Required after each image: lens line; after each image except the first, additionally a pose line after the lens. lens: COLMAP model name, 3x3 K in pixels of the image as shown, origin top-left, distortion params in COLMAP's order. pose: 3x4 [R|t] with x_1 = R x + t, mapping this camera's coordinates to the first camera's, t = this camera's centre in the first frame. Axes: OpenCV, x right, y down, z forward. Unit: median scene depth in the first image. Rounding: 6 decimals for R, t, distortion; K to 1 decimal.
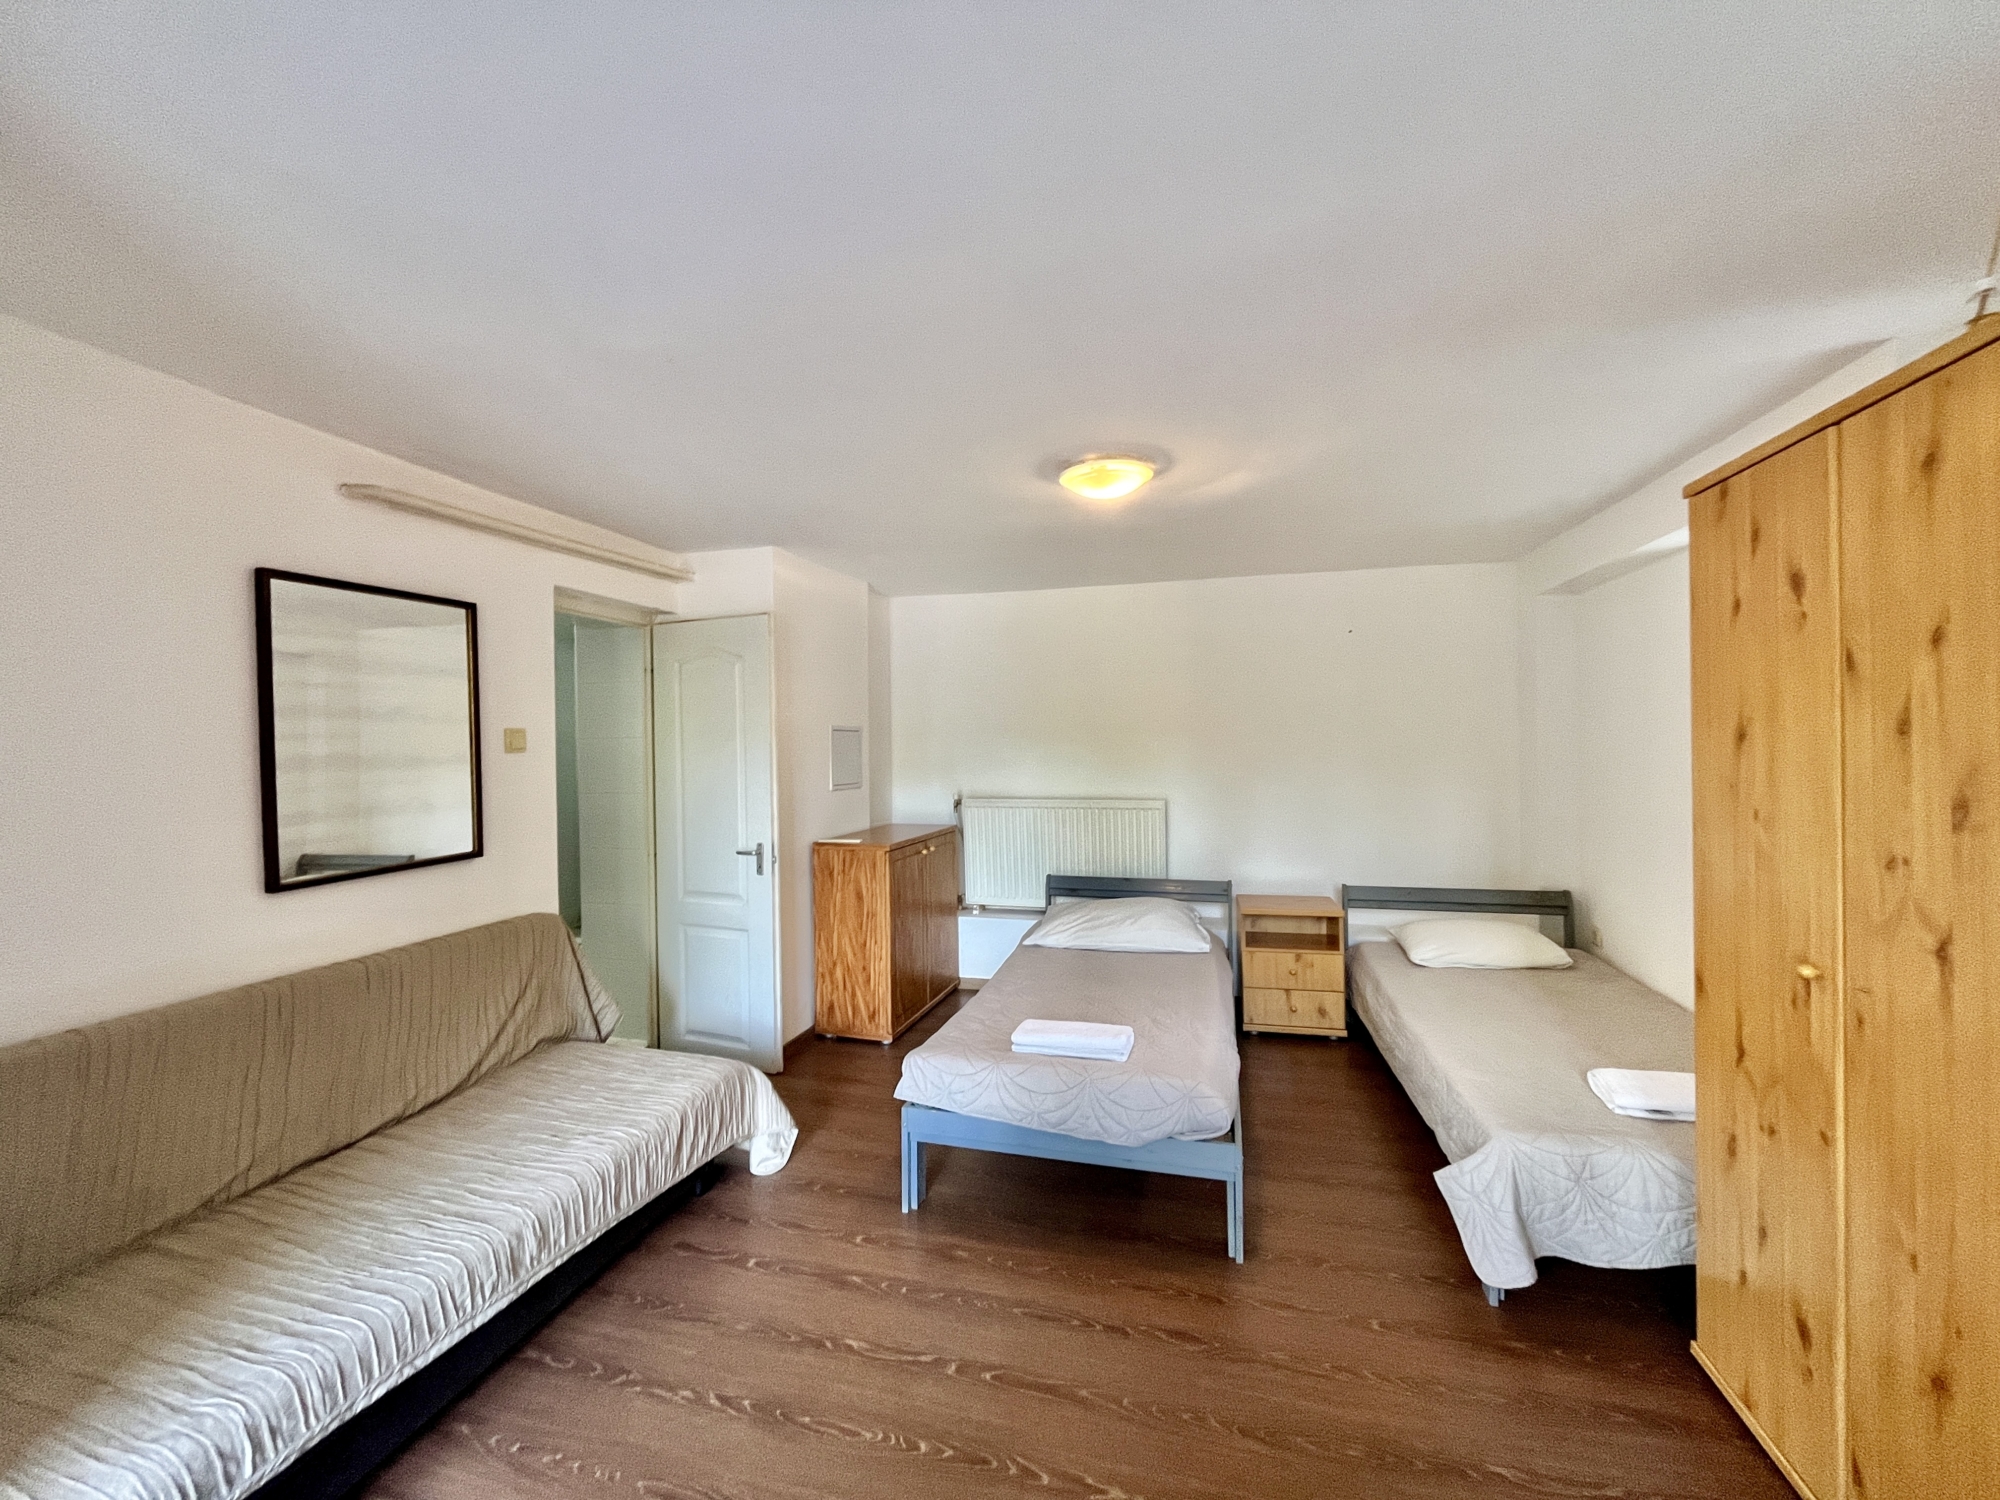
lens RADIAL K [[810.9, 0, 993.1], [0, 810.9, 751.4], [0, 0, 1]] dist [-0.002937, 0.000269]
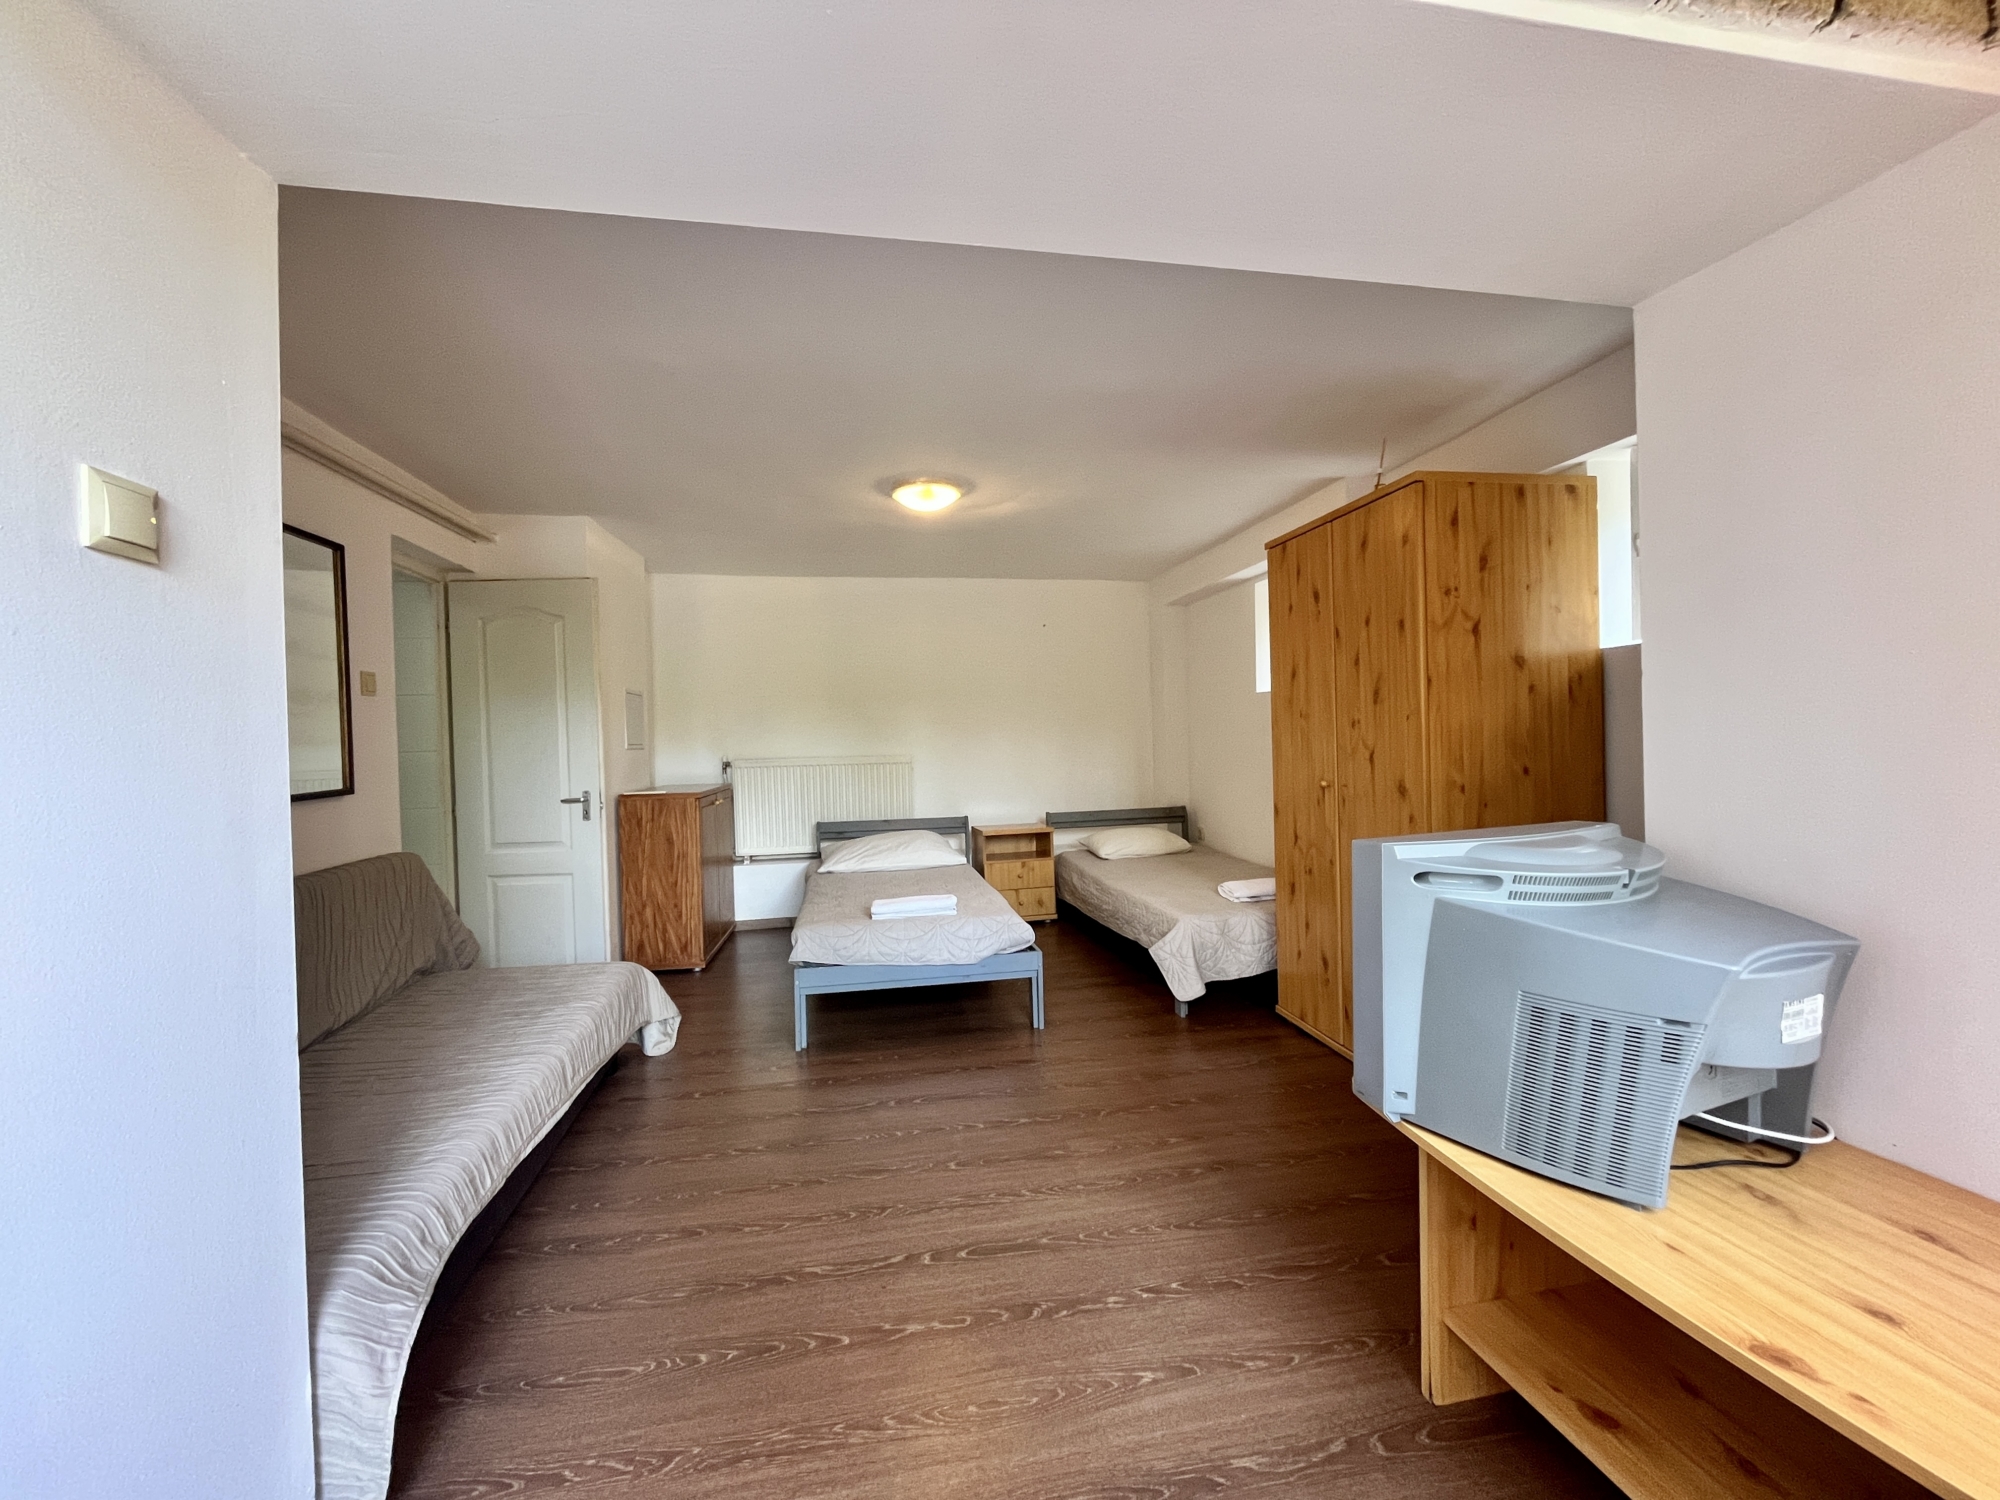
lens RADIAL K [[810.9, 0, 993.1], [0, 810.9, 751.4], [0, 0, 1]] dist [-0.002937, 0.000269]
pose [[0.902312, -0.017322, 0.430735, -0.343445], [0.018358, 0.999830, 0.001752, 0.089692], [-0.430692, 0.006326, 0.902477, -0.268857]]
